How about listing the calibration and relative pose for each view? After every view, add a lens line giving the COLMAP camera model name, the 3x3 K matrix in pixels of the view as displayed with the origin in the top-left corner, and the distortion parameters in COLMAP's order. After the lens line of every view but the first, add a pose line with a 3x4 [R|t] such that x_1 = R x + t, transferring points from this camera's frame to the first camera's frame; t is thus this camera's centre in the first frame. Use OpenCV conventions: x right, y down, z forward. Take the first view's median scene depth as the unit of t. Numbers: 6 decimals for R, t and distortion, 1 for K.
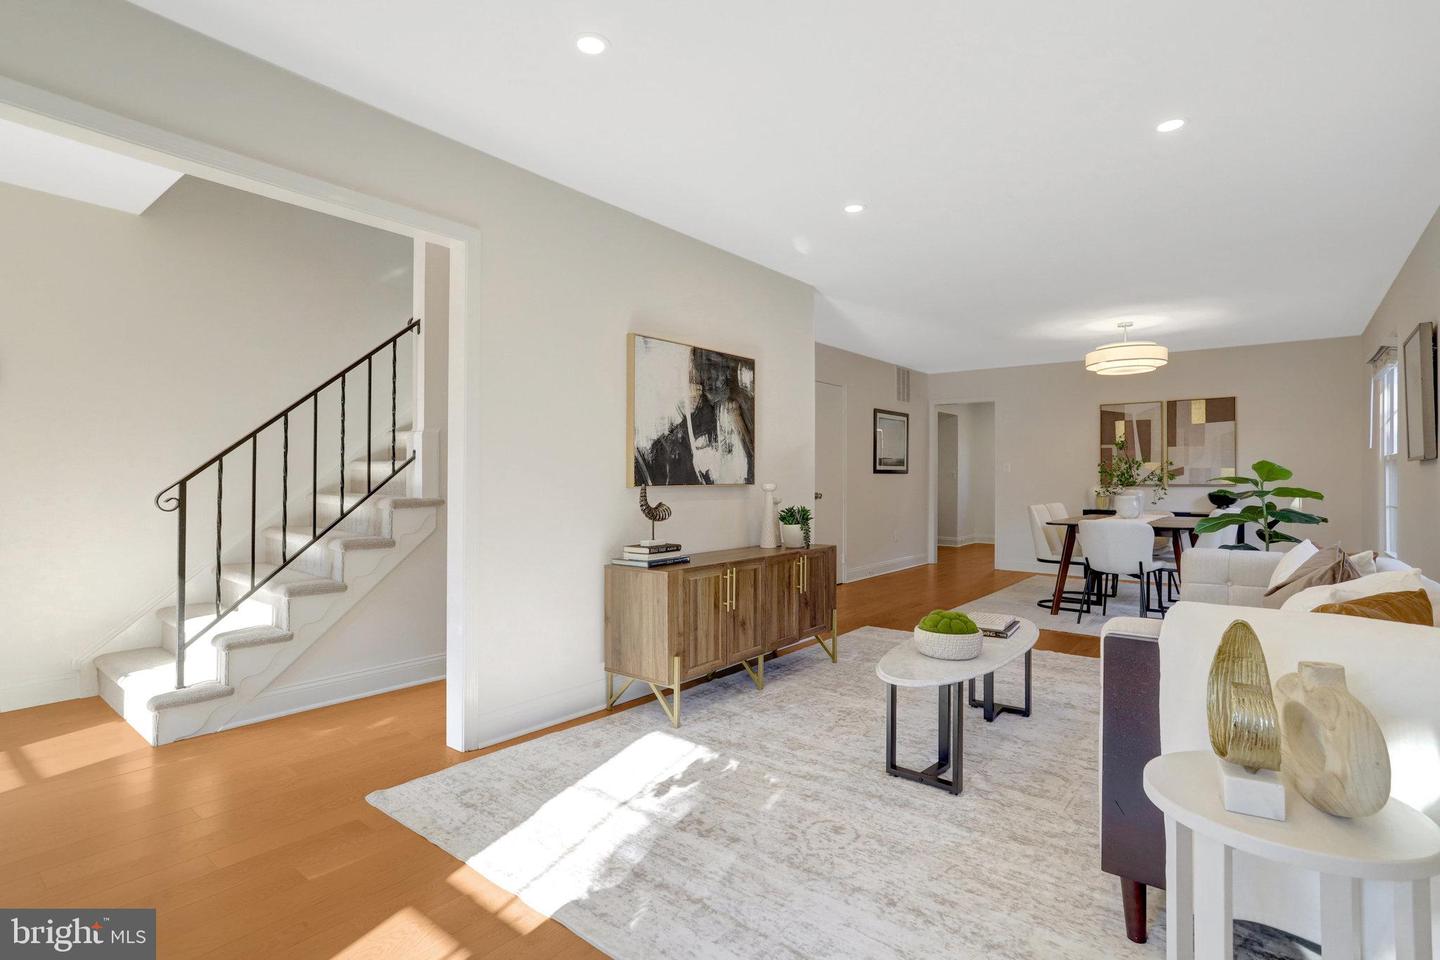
lens RADIAL K [[710.3, 0, 723.2], [0, 710.3, 475.9], [0, 0, 1]] dist [-0.031597, 0.000427]
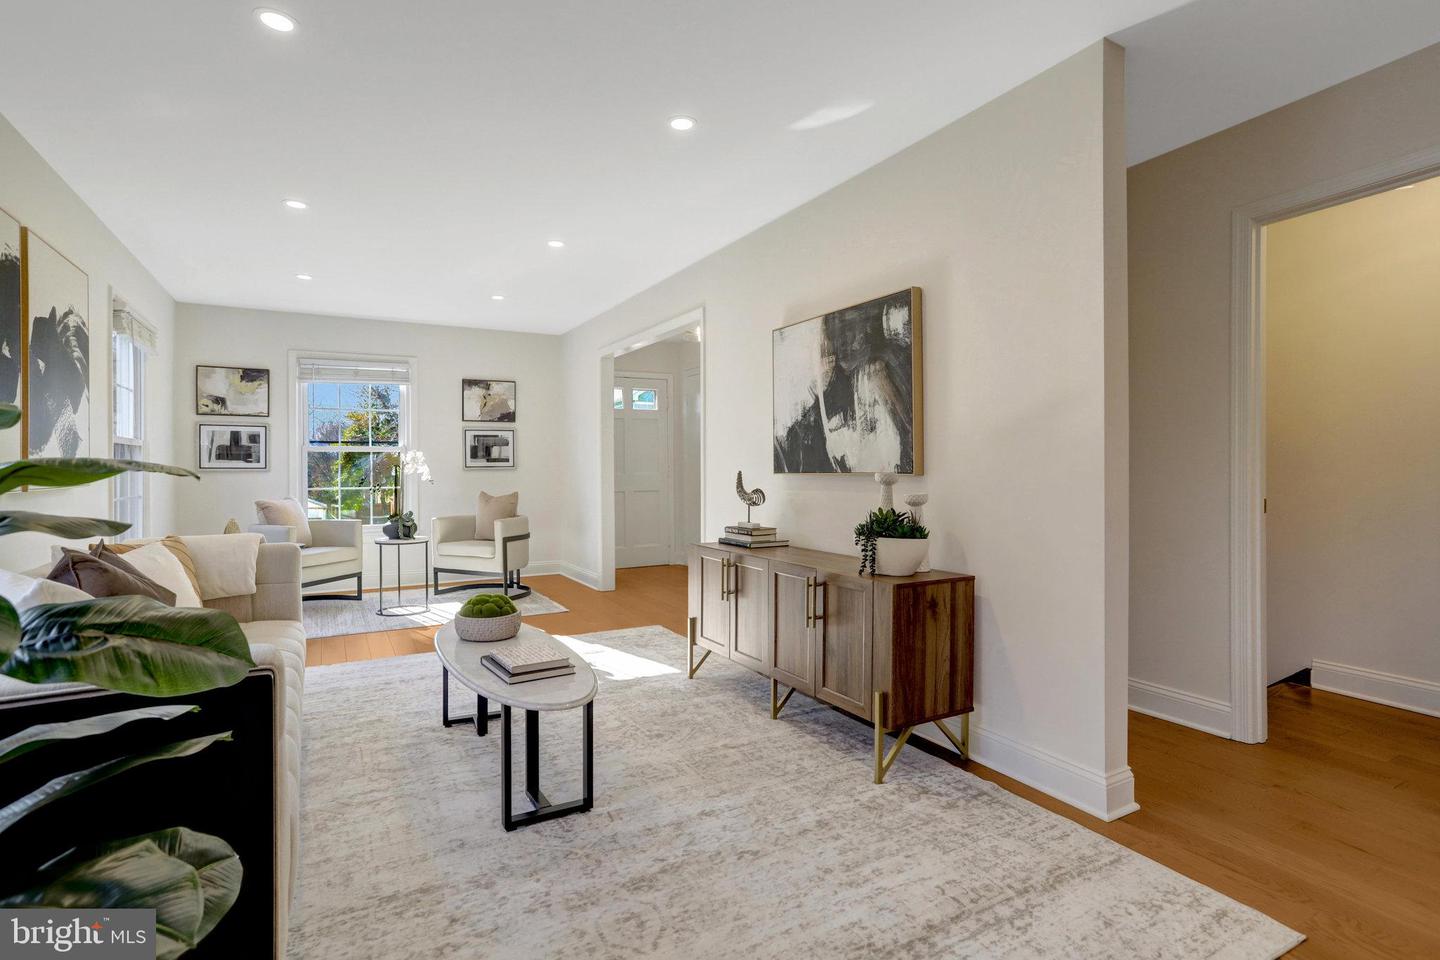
lens RADIAL K [[710.3, 0, 723.2], [0, 710.3, 475.9], [0, 0, 1]] dist [-0.031597, 0.000427]
pose [[-0.376918, 0.003711, -0.926239, 0.804449], [-0.006016, 0.999961, 0.006454, 0.011198], [0.926227, 0.008005, -0.376881, 1.200346]]
